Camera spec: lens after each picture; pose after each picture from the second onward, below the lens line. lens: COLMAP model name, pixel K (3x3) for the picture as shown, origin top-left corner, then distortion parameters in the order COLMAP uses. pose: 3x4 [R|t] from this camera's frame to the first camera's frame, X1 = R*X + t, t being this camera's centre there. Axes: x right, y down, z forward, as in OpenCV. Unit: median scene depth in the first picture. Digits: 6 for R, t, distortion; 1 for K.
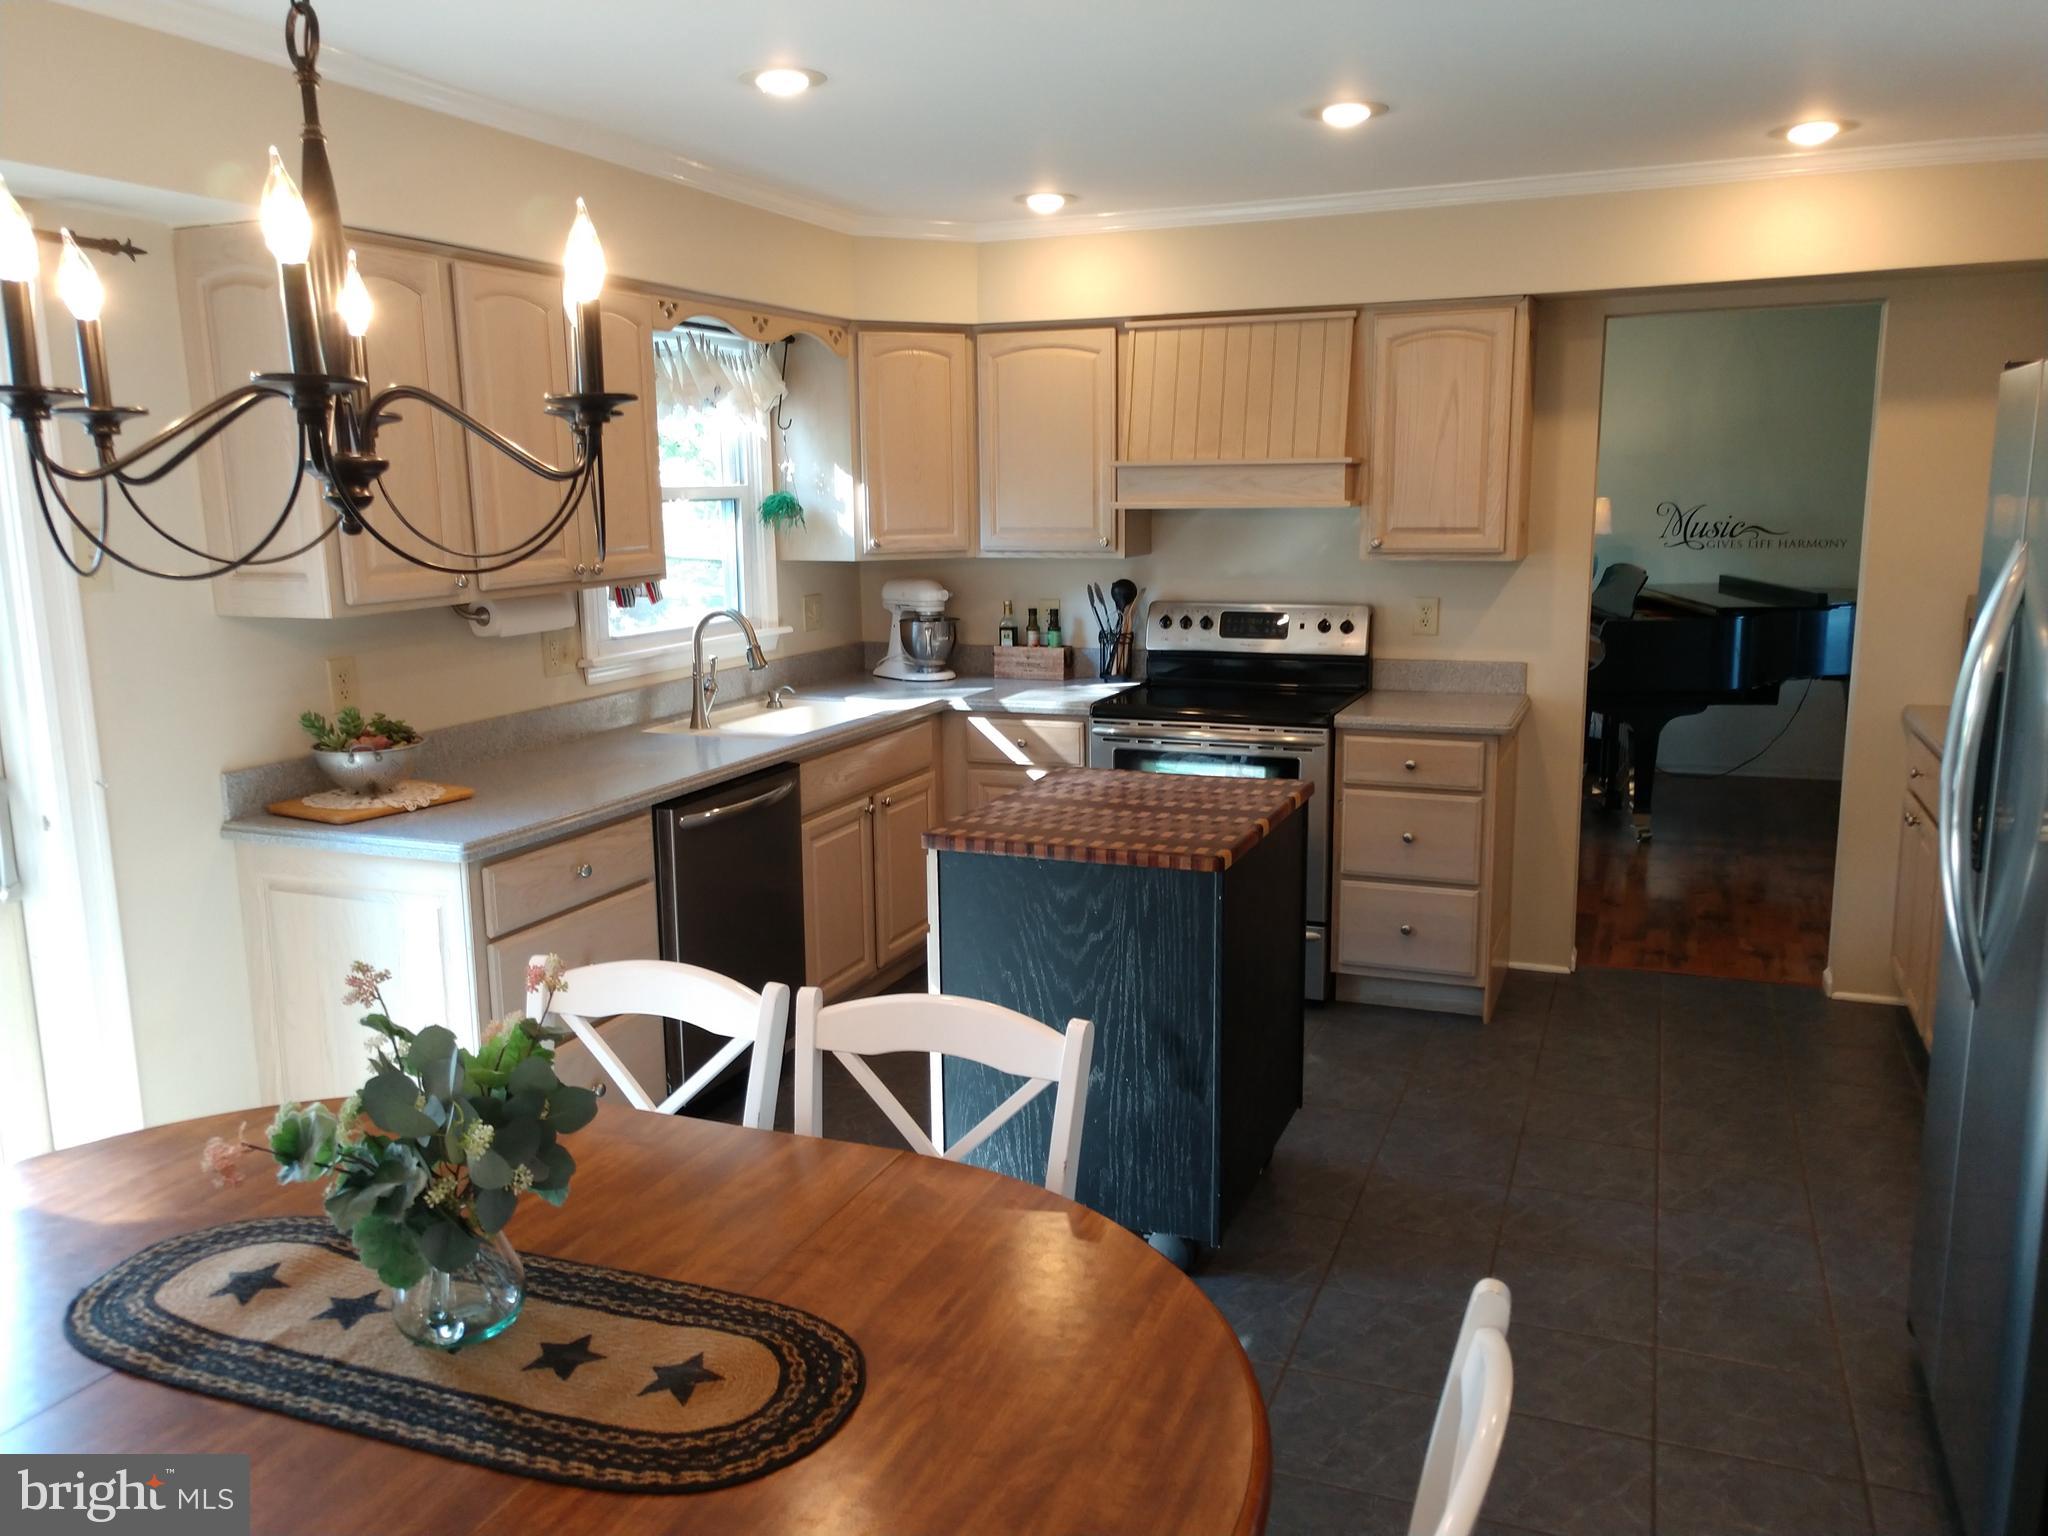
lens RADIAL K [[1594.6, 0, 1035.2], [0, 1594.6, 769.3], [0, 0, 1]] dist [0.006996, 0.021943]
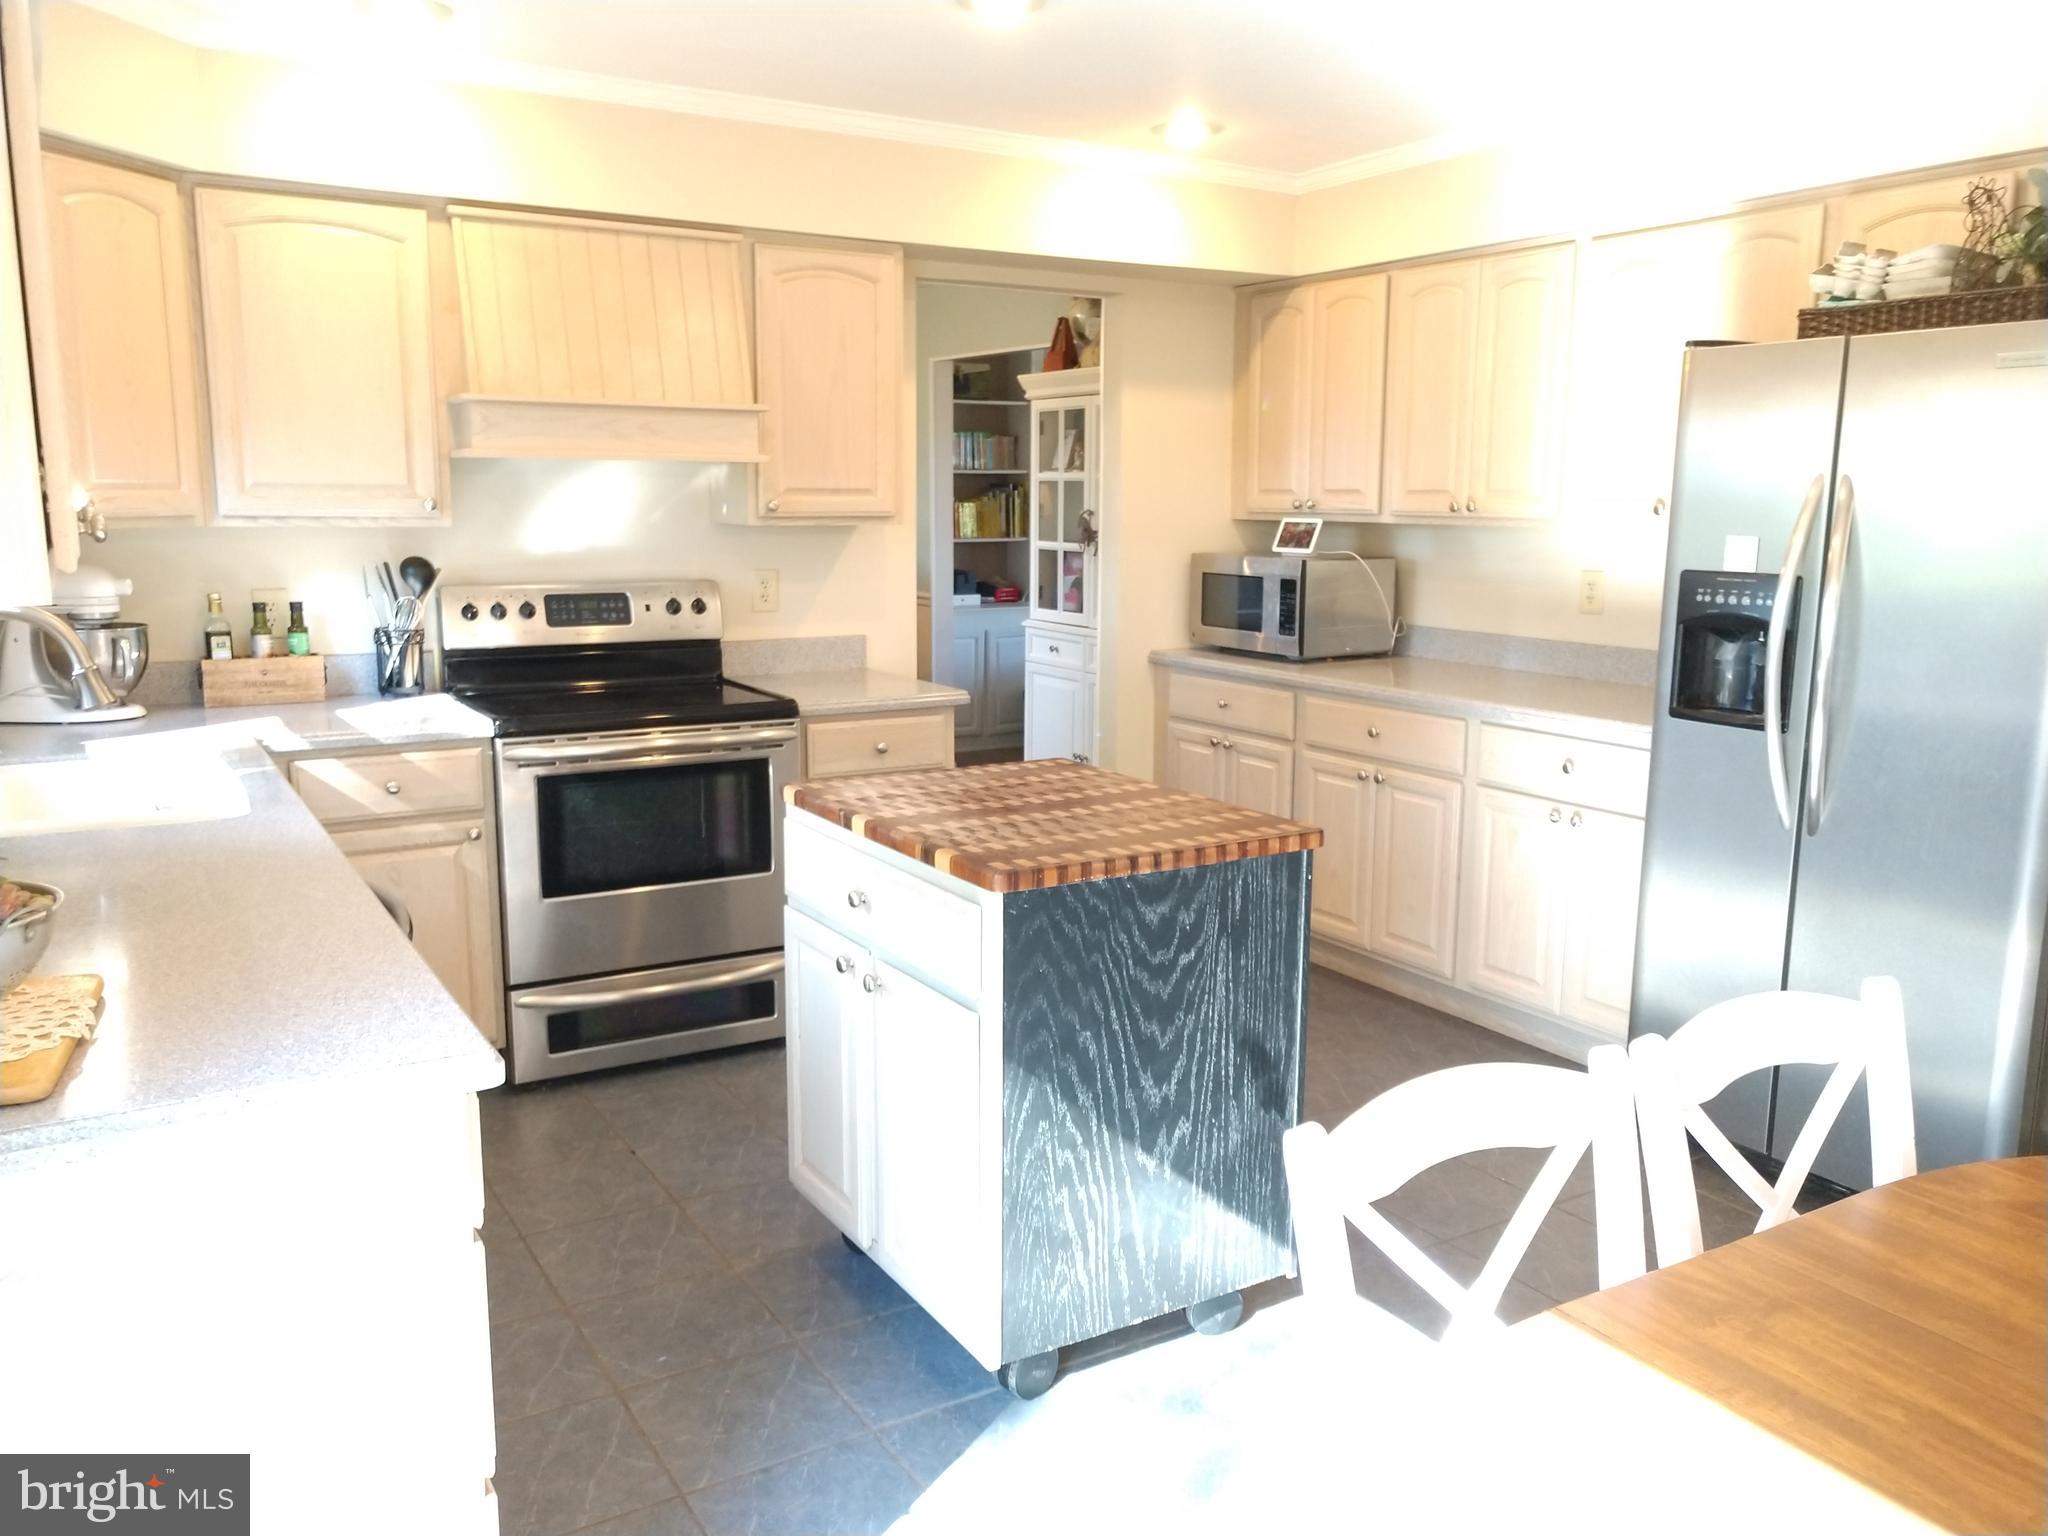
lens RADIAL K [[1594.6, 0, 1037.2], [0, 1594.6, 768.2], [0, 0, 1]] dist [0.006996, 0.021943]
pose [[0.600911, -0.121631, 0.790008, -0.425153], [0.127462, 0.990289, 0.055514, -0.030000], [-0.789088, 0.067337, 0.610578, 0.373649]]
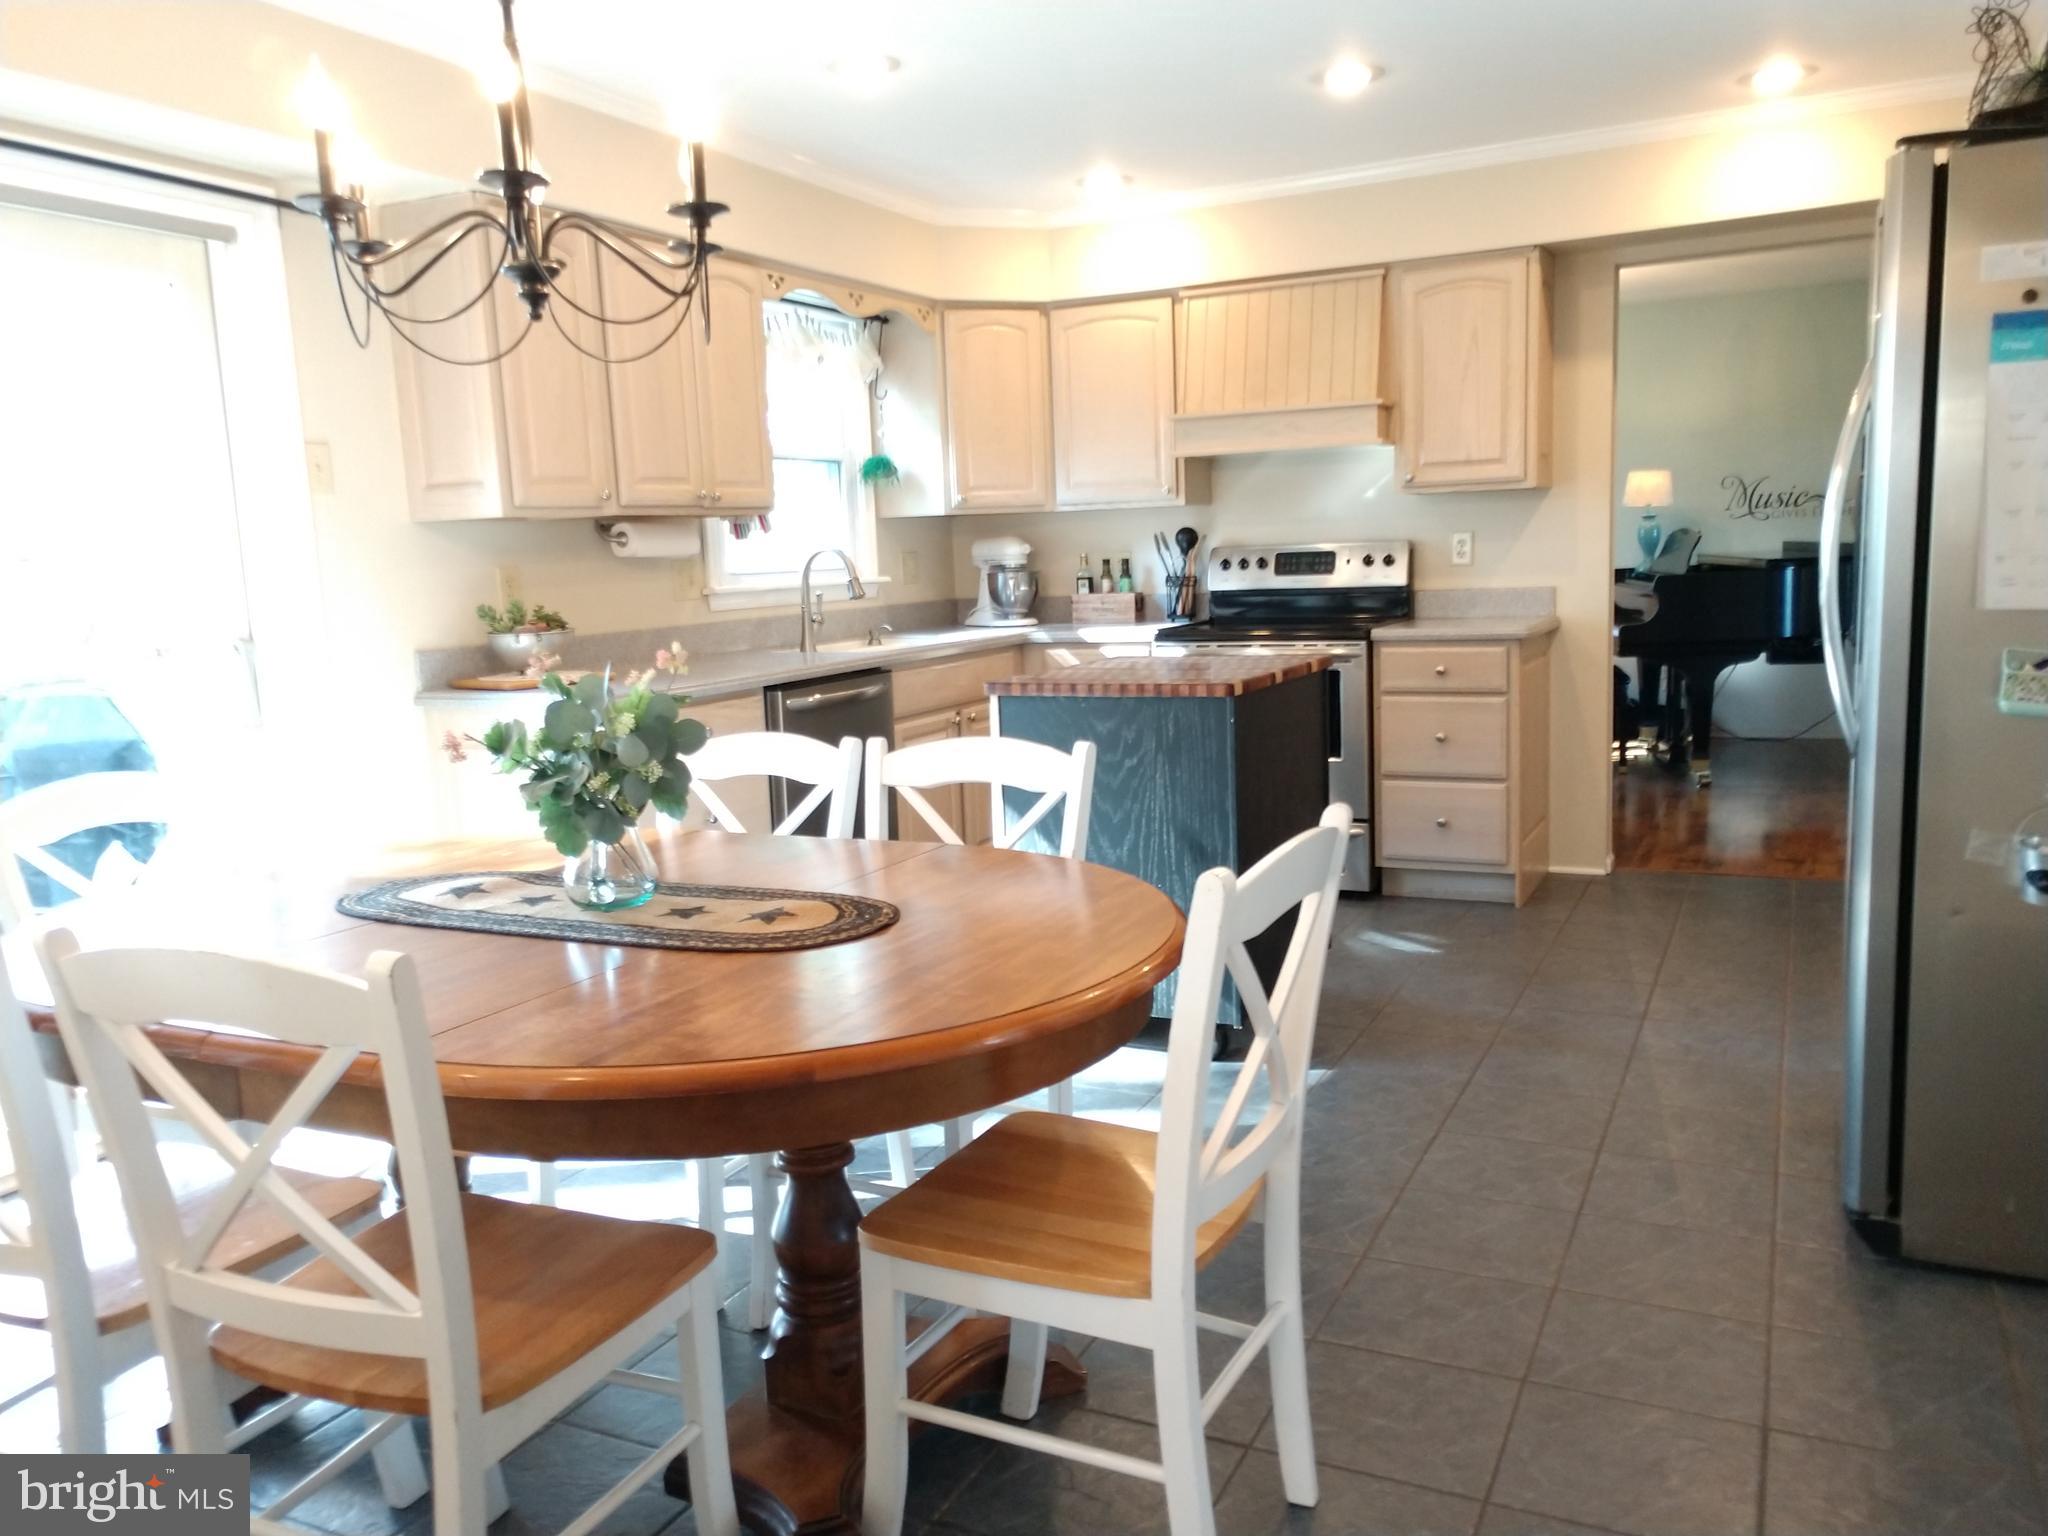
lens RADIAL K [[1594.6, 0, 1033.1], [0, 1594.6, 775.5], [0, 0, 1]] dist [0.006996, 0.021943]
pose [[0.996683, -0.016184, -0.079756, 0.040280], [0.013526, 0.999339, -0.033758, 0.102794], [0.080249, 0.032567, 0.996243, -0.122061]]
